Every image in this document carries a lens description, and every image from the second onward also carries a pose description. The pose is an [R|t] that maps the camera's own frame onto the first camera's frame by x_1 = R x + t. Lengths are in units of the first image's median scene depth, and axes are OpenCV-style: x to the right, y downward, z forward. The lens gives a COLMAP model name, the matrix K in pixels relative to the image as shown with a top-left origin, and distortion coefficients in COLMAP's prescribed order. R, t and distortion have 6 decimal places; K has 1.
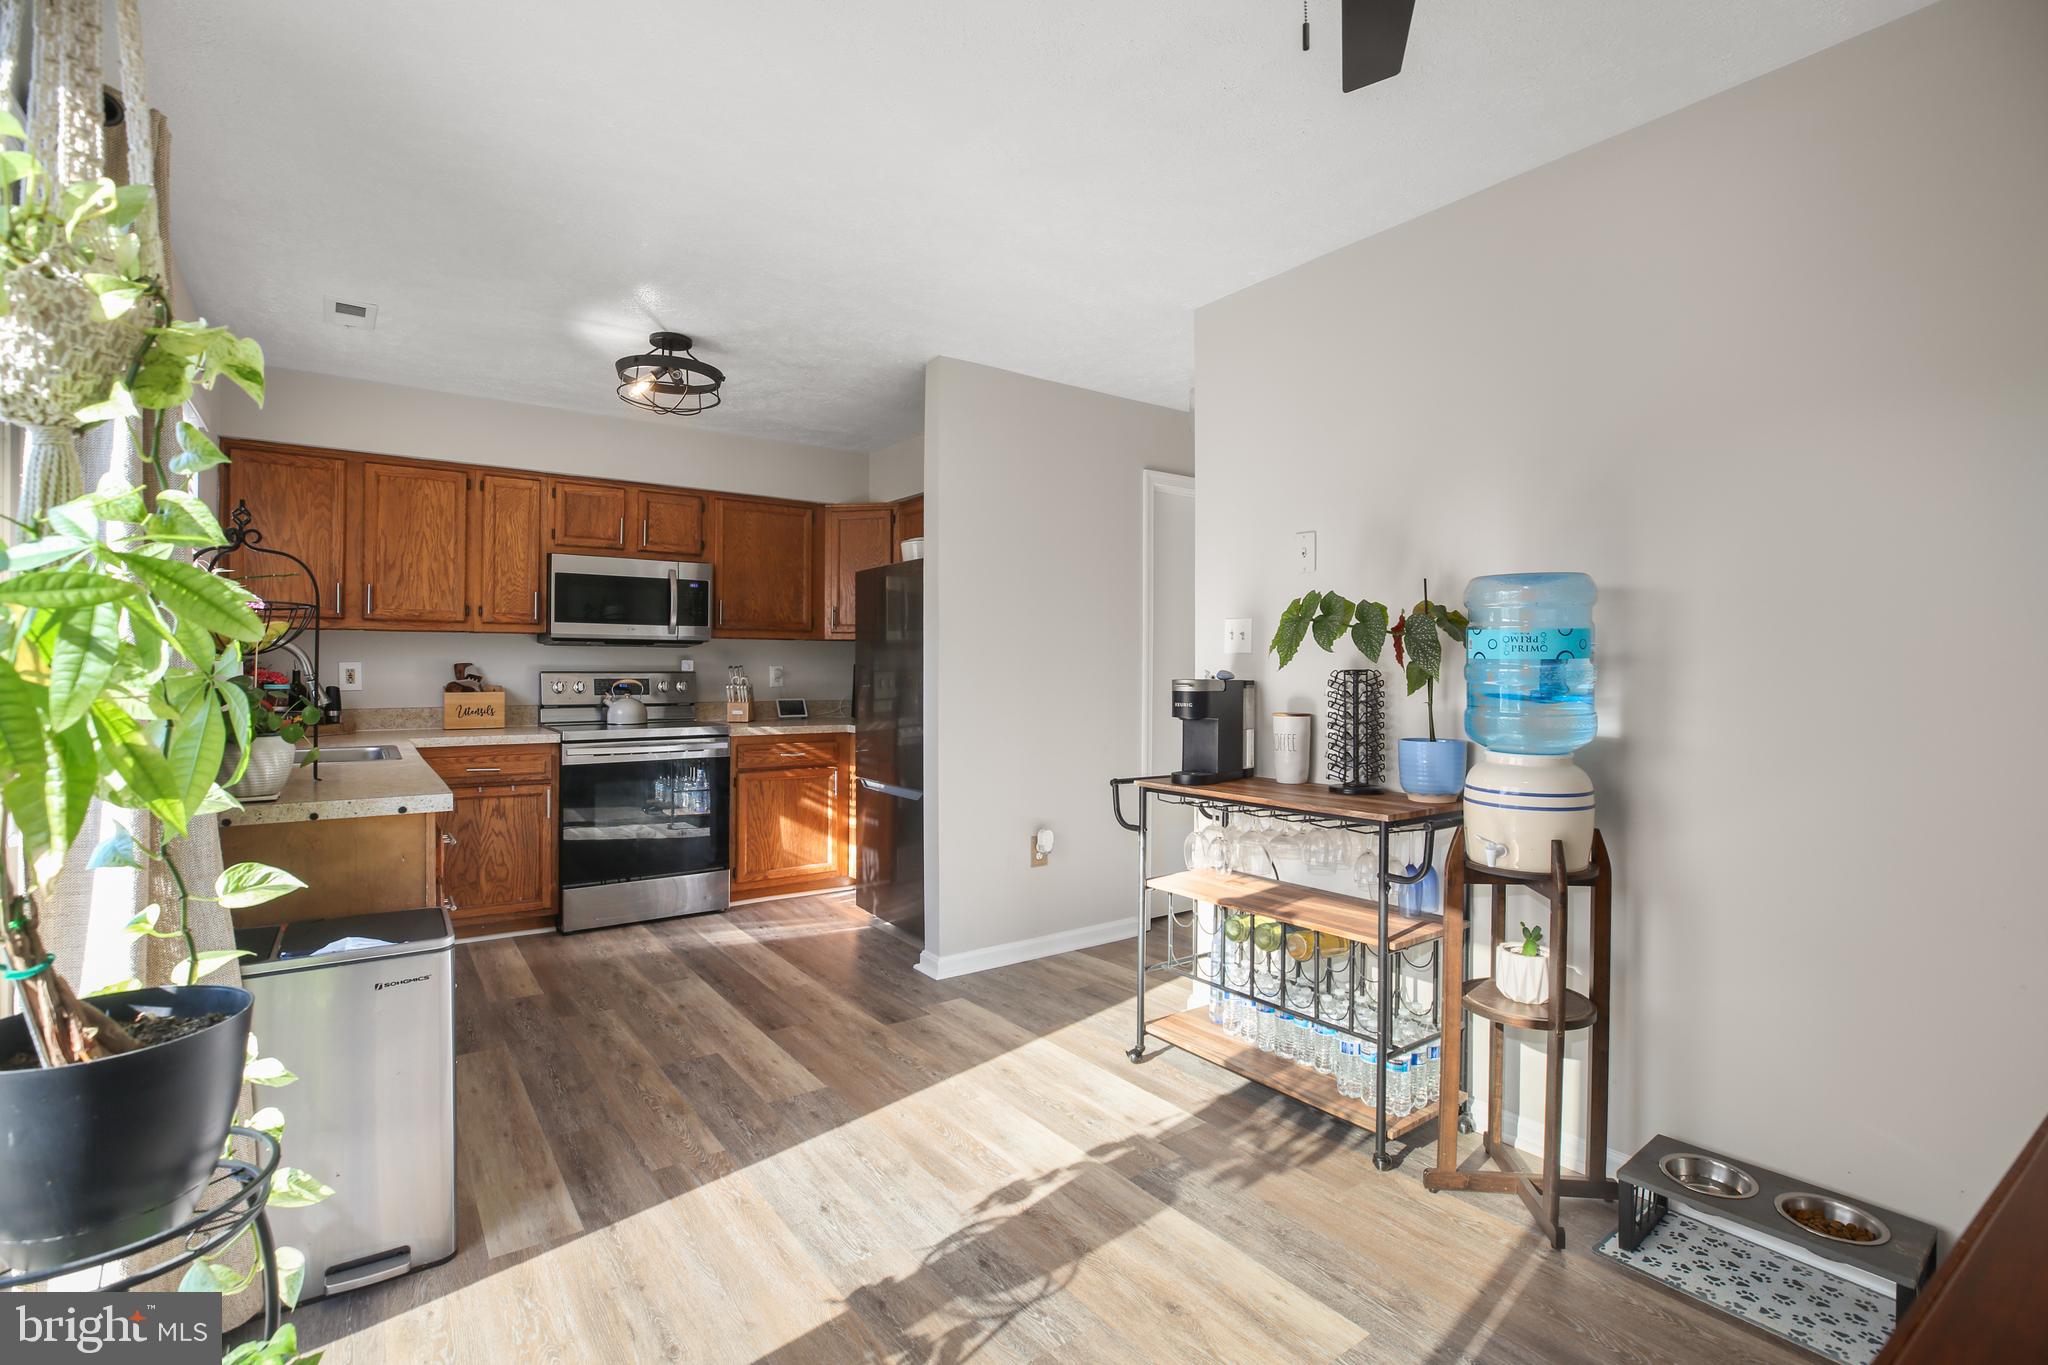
lens RADIAL K [[964.5, 0, 1024.0], [0, 964.5, 682.5], [0, 0, 1]] dist [-0.002158, -0.000242]
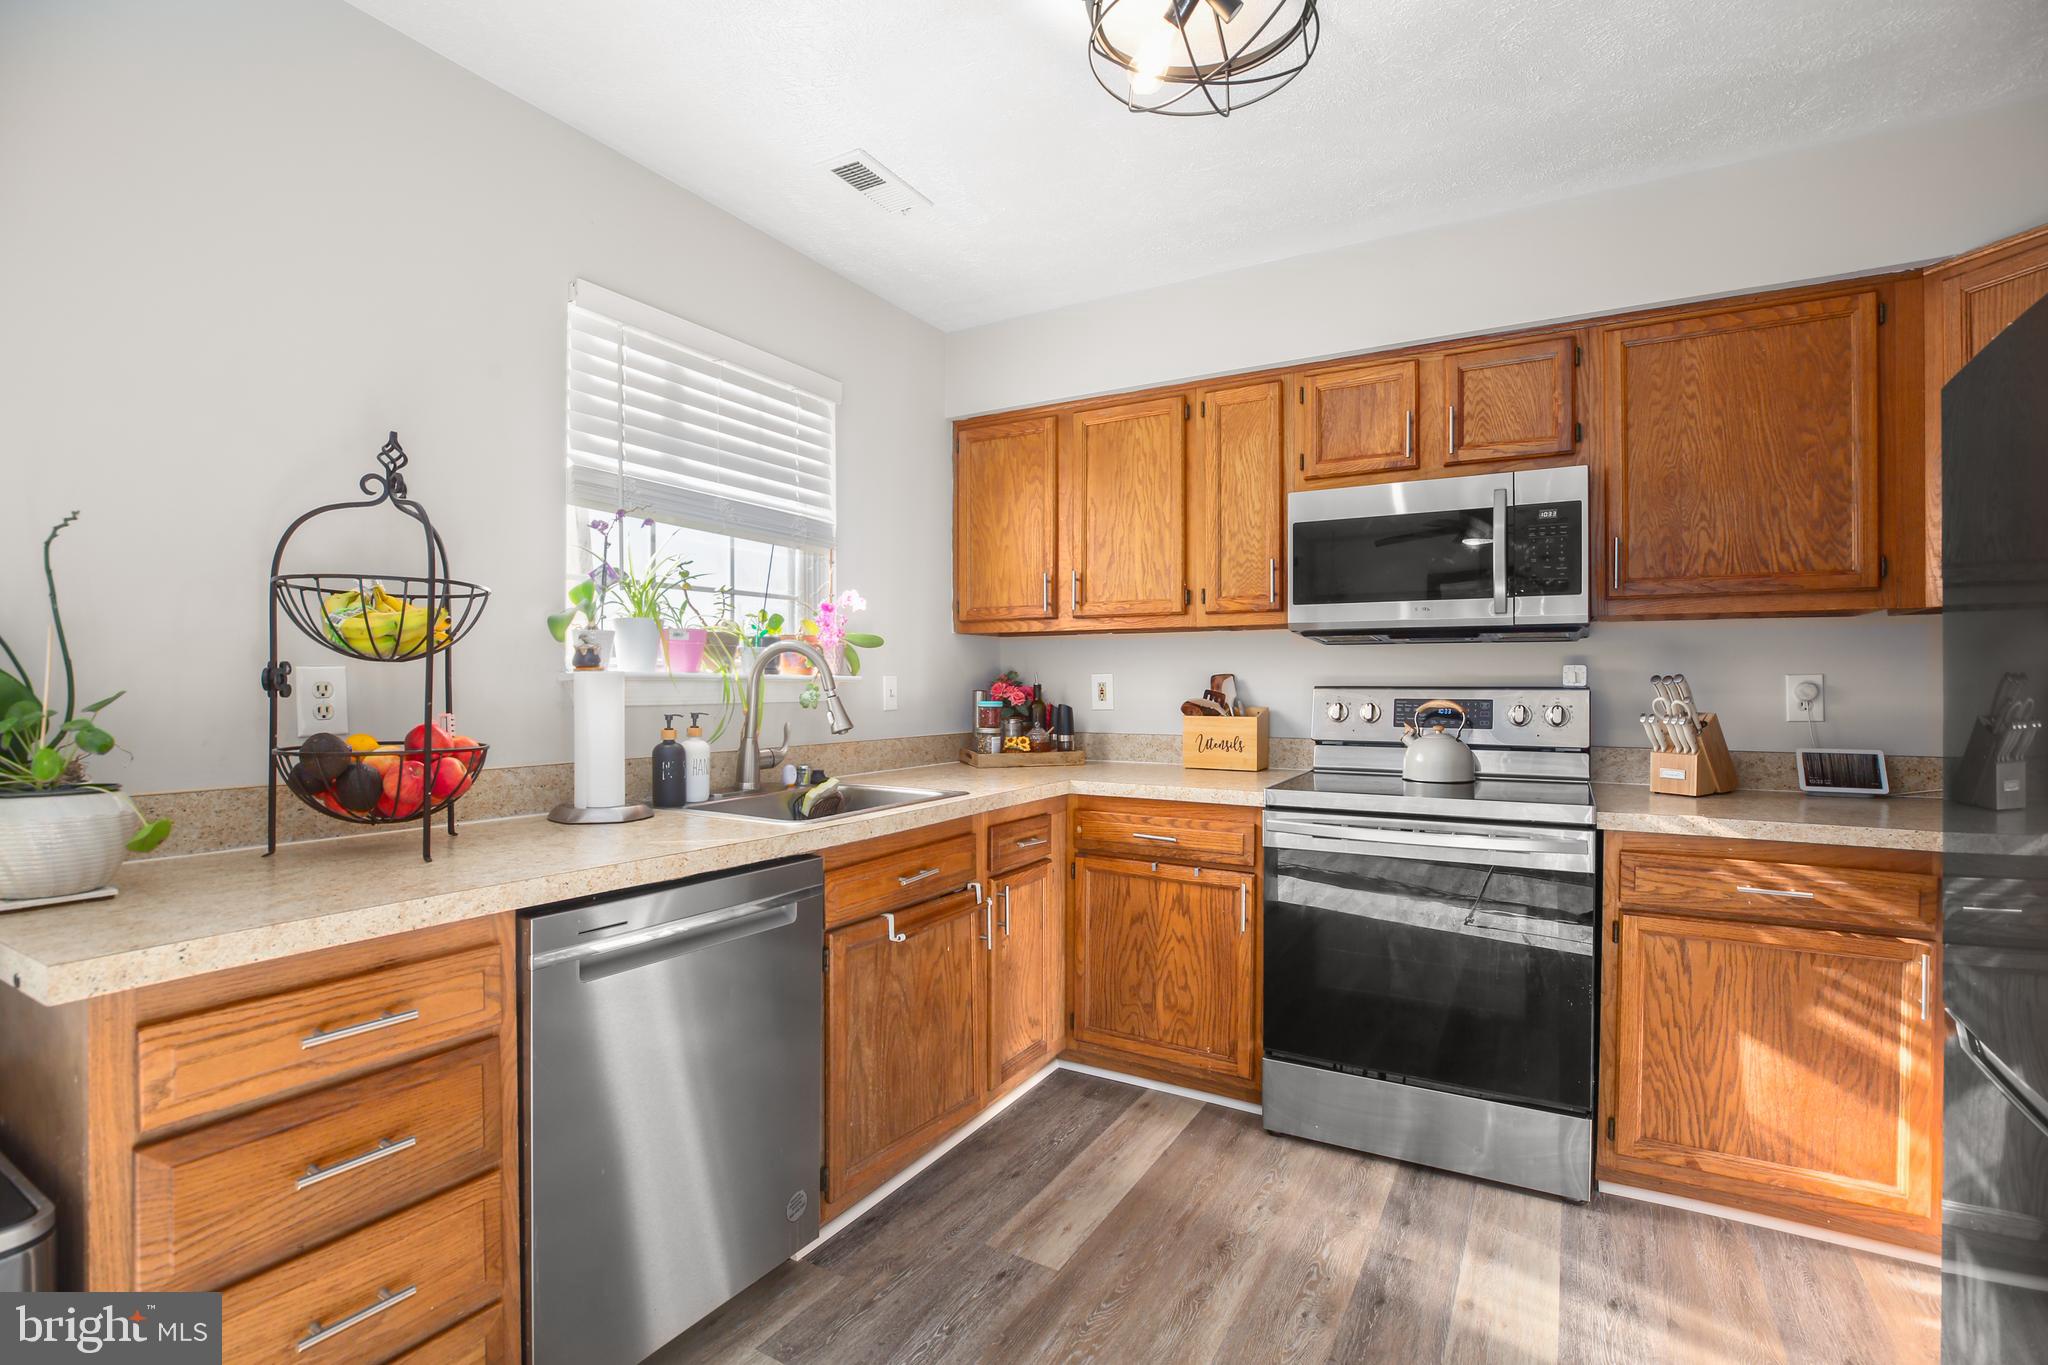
lens RADIAL K [[924.5, 0, 1047.2], [0, 924.5, 680.7], [0, 0, 1]] dist [-0.046289, 0.014748]
pose [[0.409759, -0.004415, -0.912183, -0.021558], [-0.013238, 0.999854, -0.010786, -0.006646], [0.912098, 0.016495, 0.409640, 0.633097]]
